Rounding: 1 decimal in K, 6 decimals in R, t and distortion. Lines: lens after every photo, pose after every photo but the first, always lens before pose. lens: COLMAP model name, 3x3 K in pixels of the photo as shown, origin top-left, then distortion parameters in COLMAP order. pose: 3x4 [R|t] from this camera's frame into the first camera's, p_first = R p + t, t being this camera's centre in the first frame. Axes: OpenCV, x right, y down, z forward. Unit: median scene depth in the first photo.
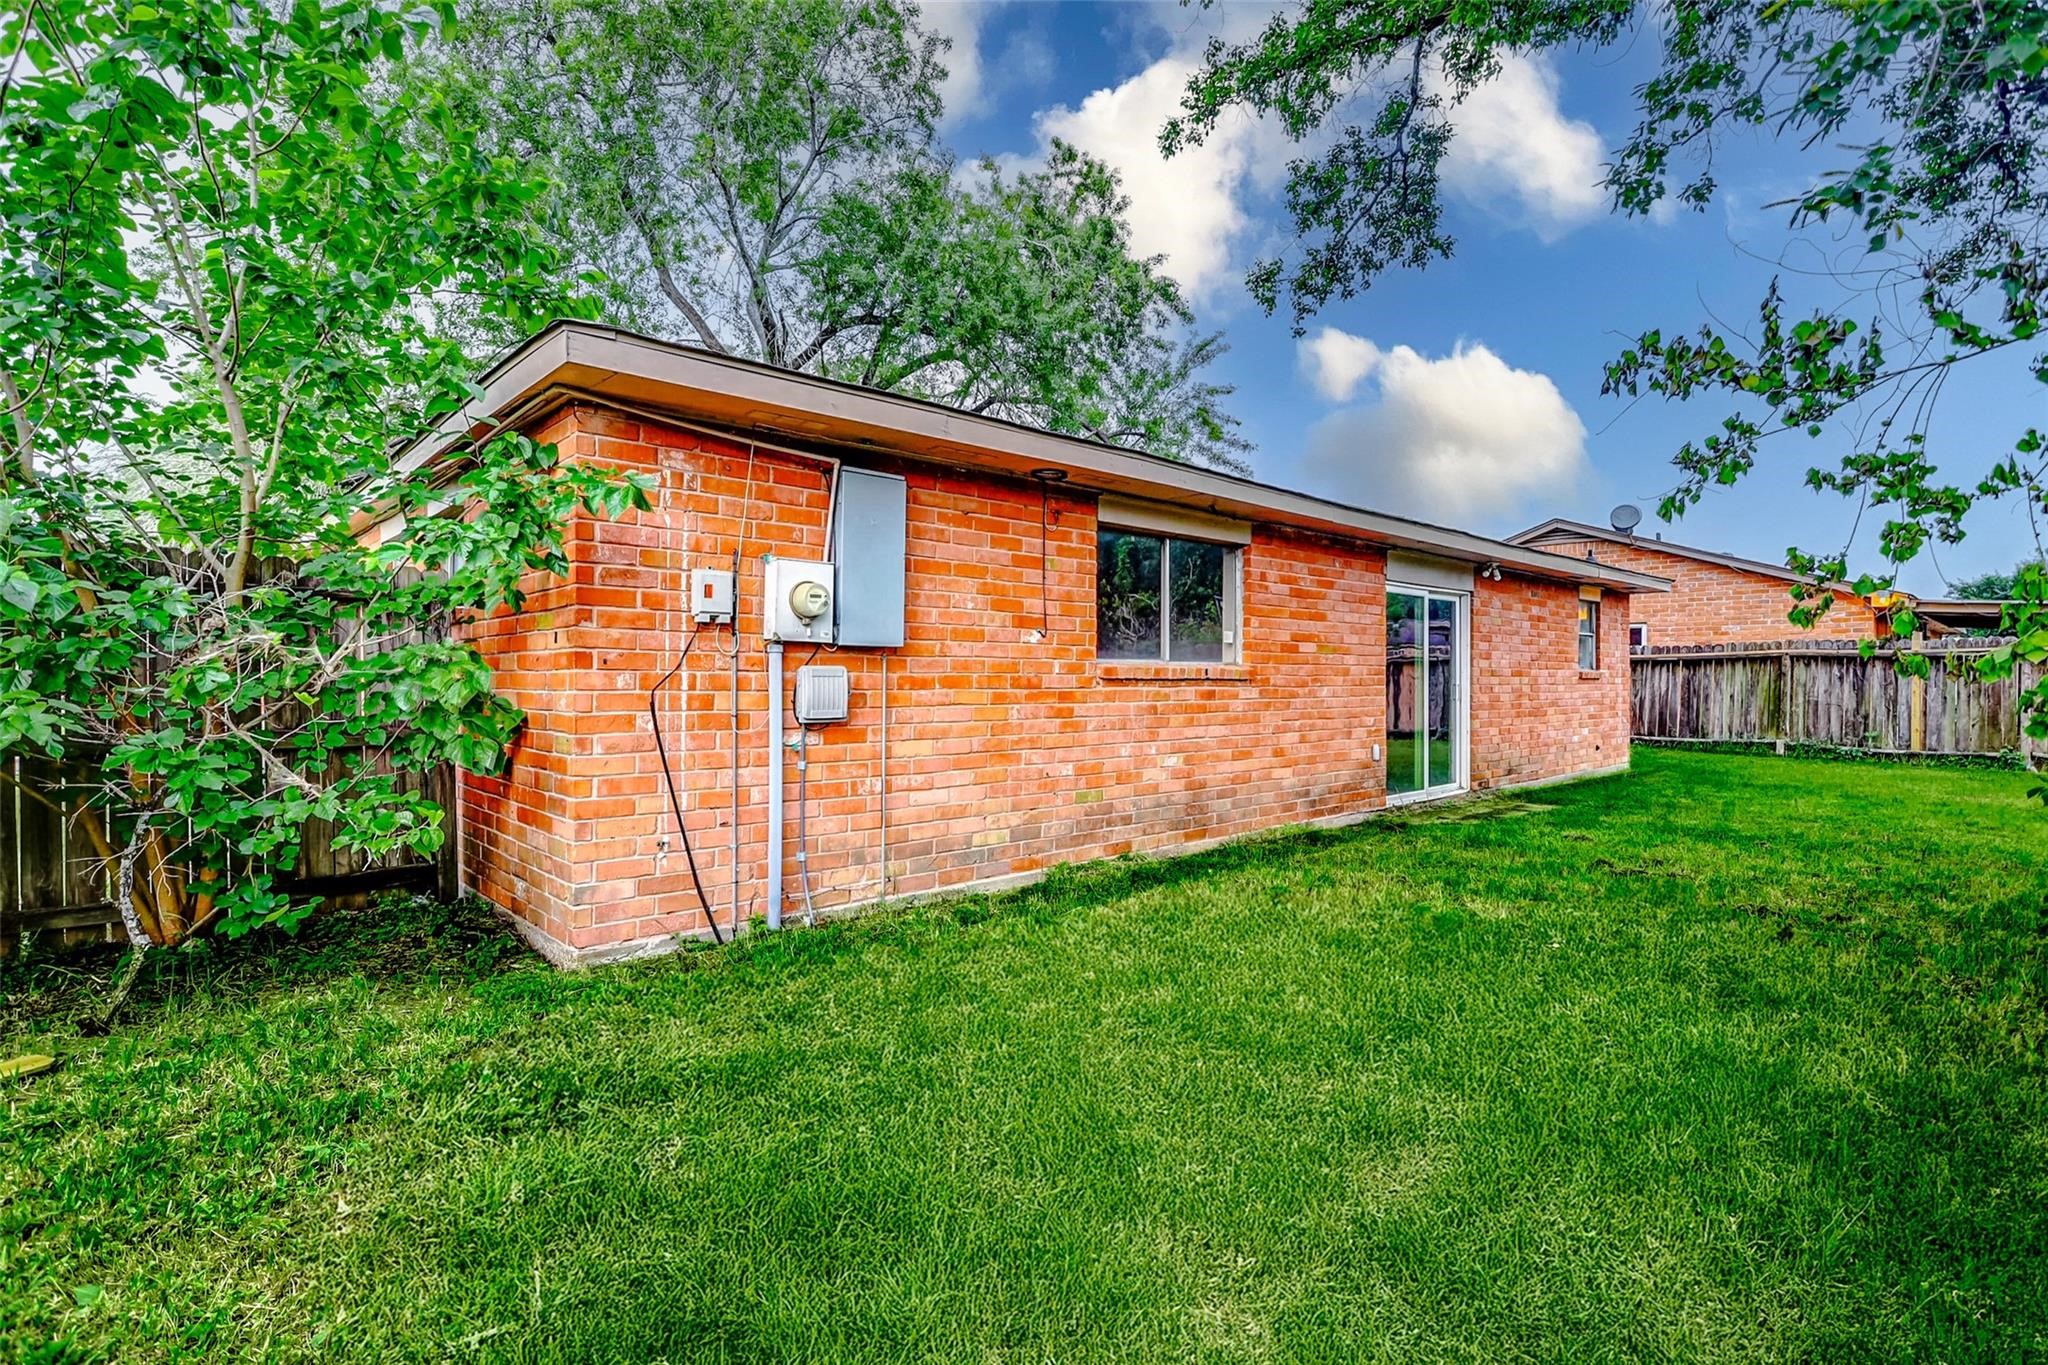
lens RADIAL K [[1013.8, 0, 1030.3], [0, 1013.8, 660.6], [0, 0, 1]] dist [-0.006459, -0.000419]
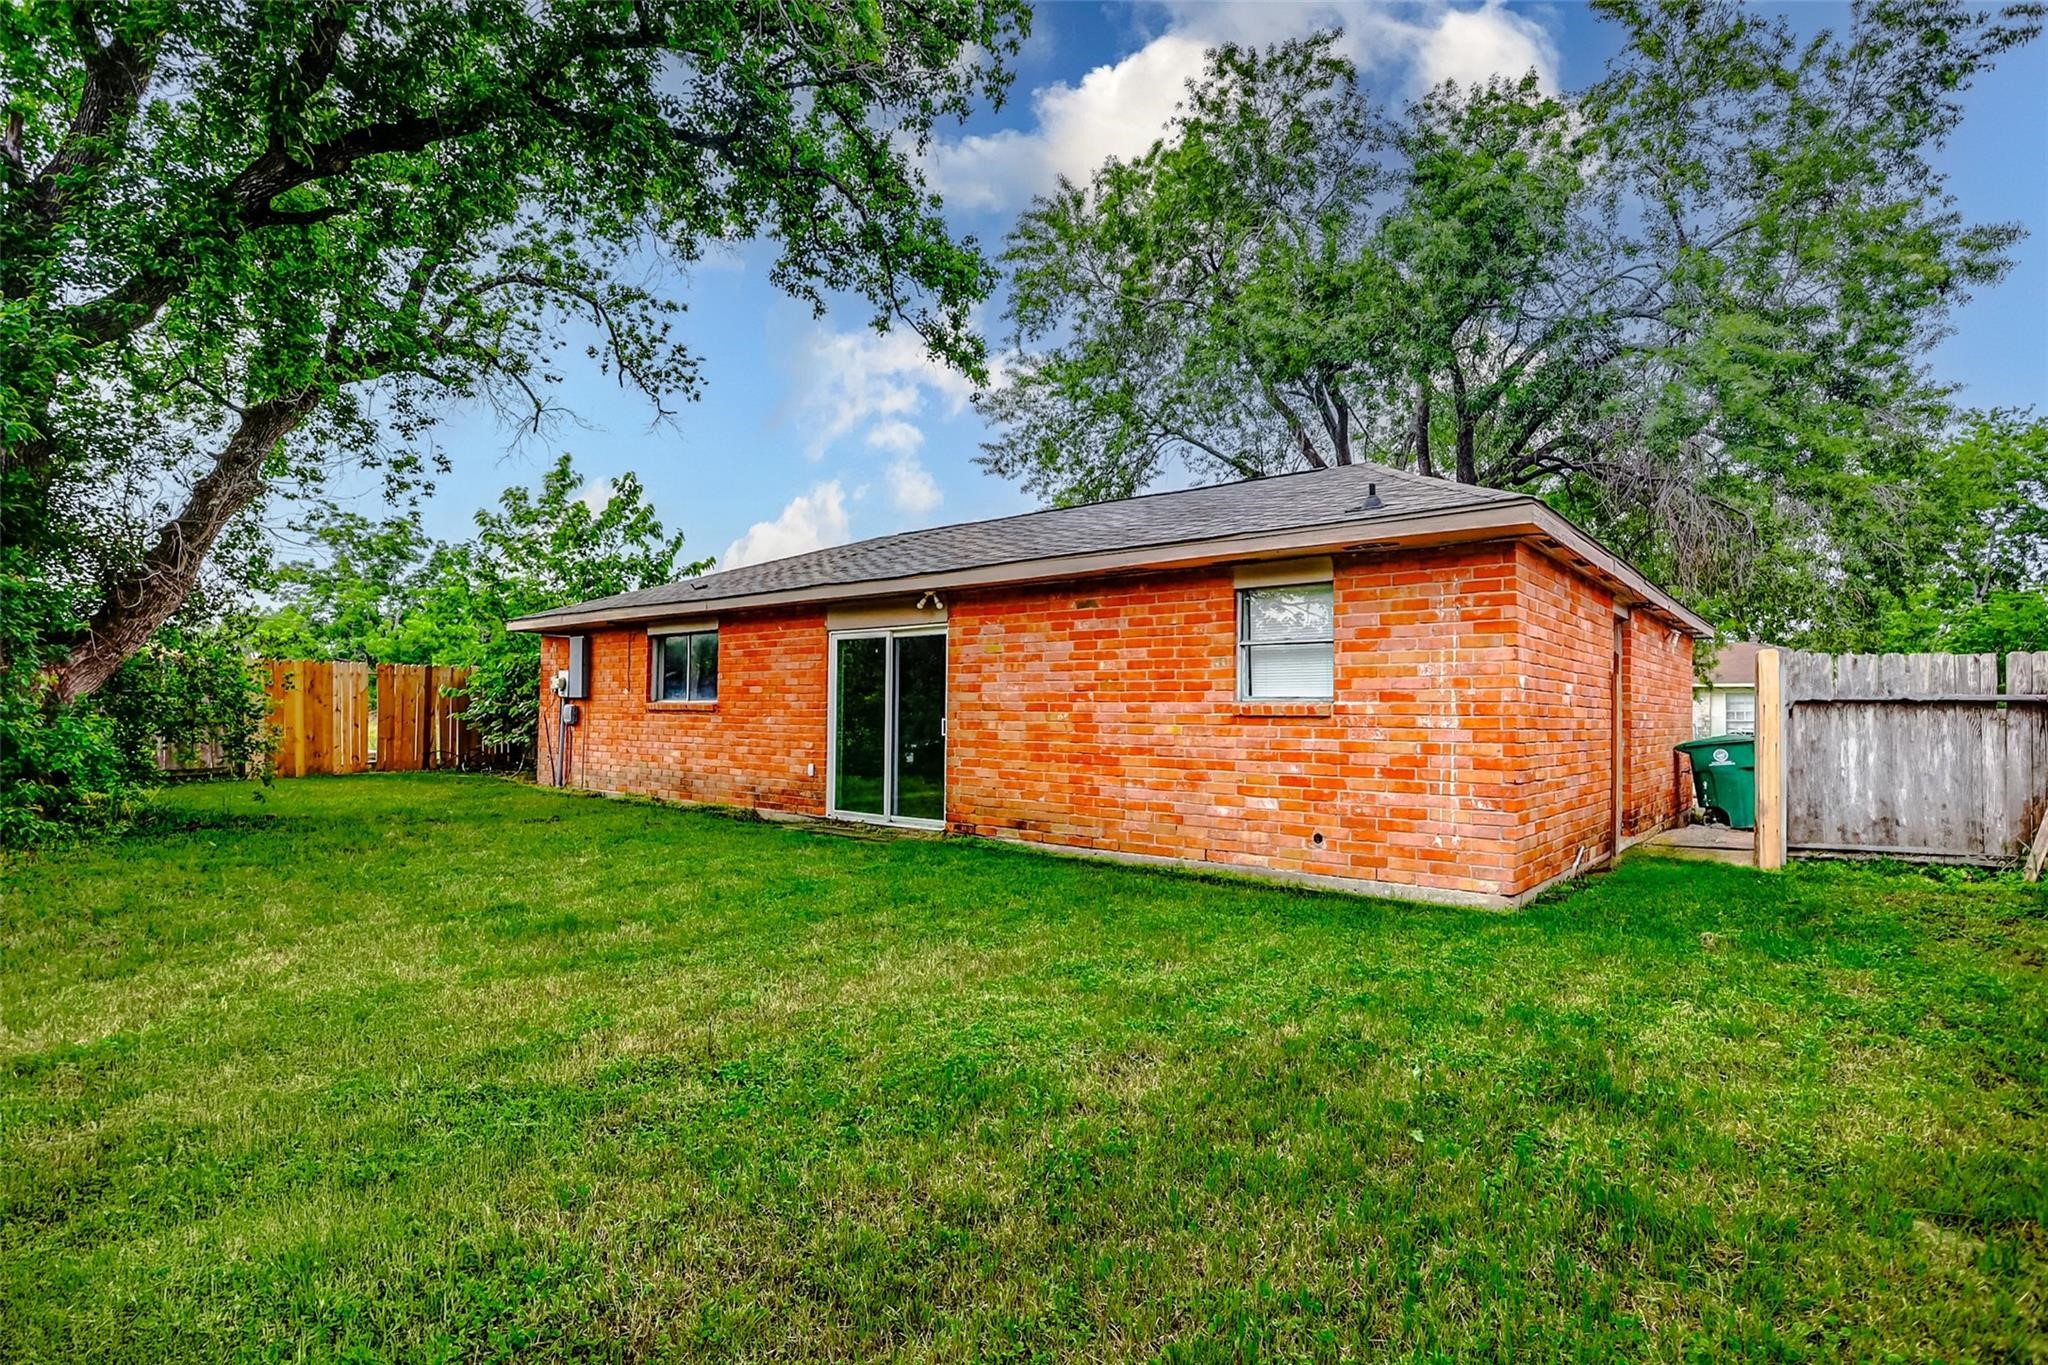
lens RADIAL K [[996.0, 0, 1014.9], [0, 996.0, 669.3], [0, 0, 1]] dist [-0.016824, 0.004881]
pose [[0.103349, -0.052190, -0.993275, 2.069025], [-0.000578, 0.998619, -0.052531, 0.039471], [0.994645, 0.006003, 0.103176, 1.450689]]
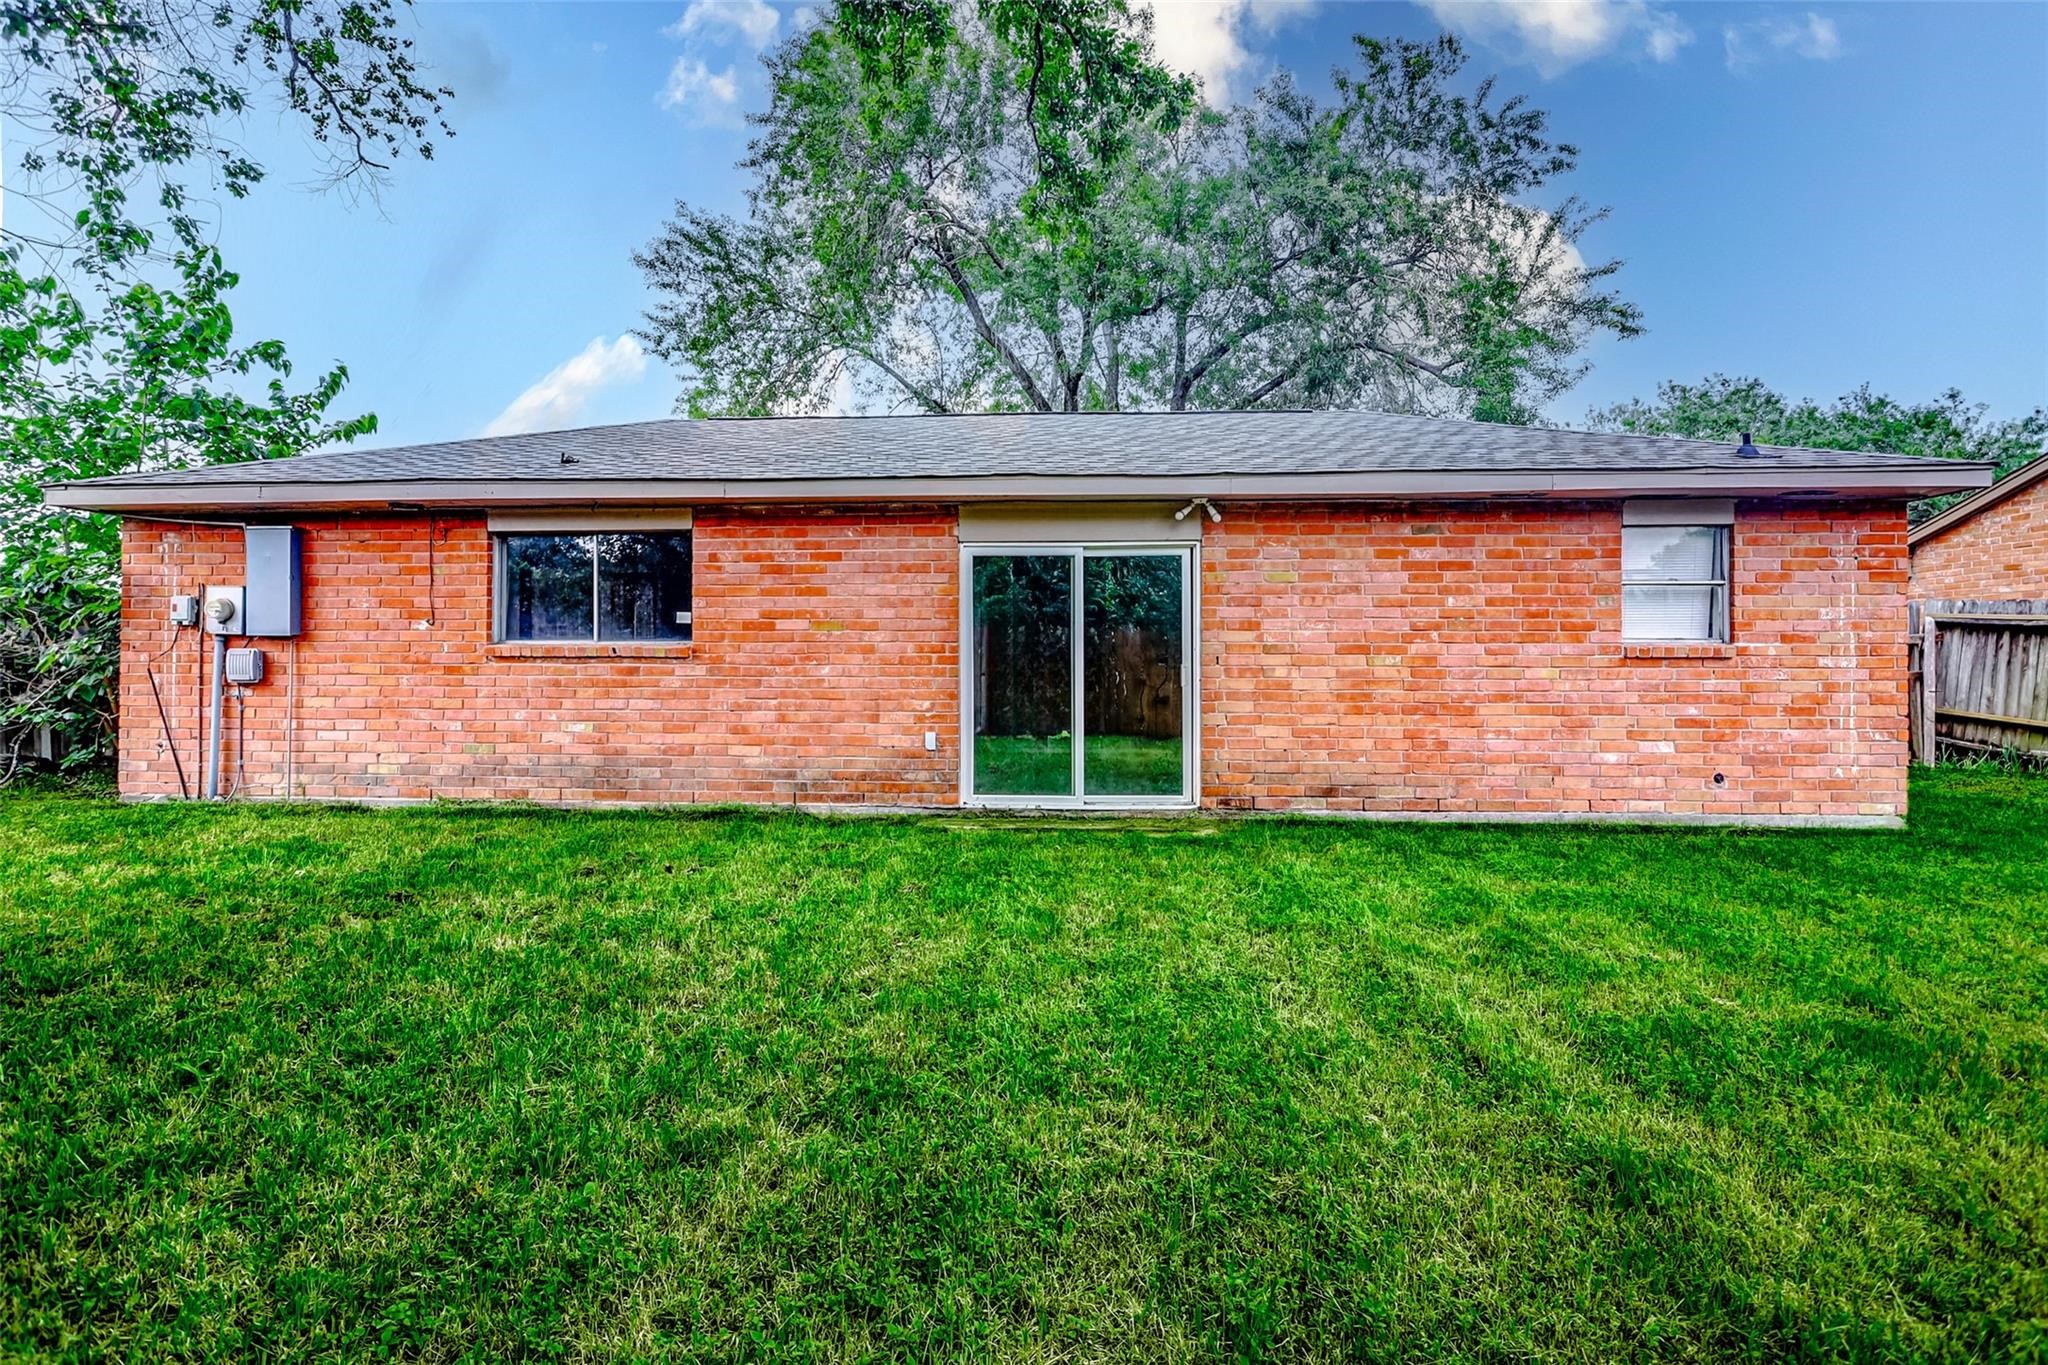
lens RADIAL K [[996.0, 0, 1014.9], [0, 996.0, 669.3], [0, 0, 1]] dist [-0.016824, 0.004881]
pose [[0.673380, -0.005974, -0.739273, 1.326698], [0.010492, 0.999944, 0.001477, 0.036404], [0.739222, -0.008751, 0.673405, 0.612621]]
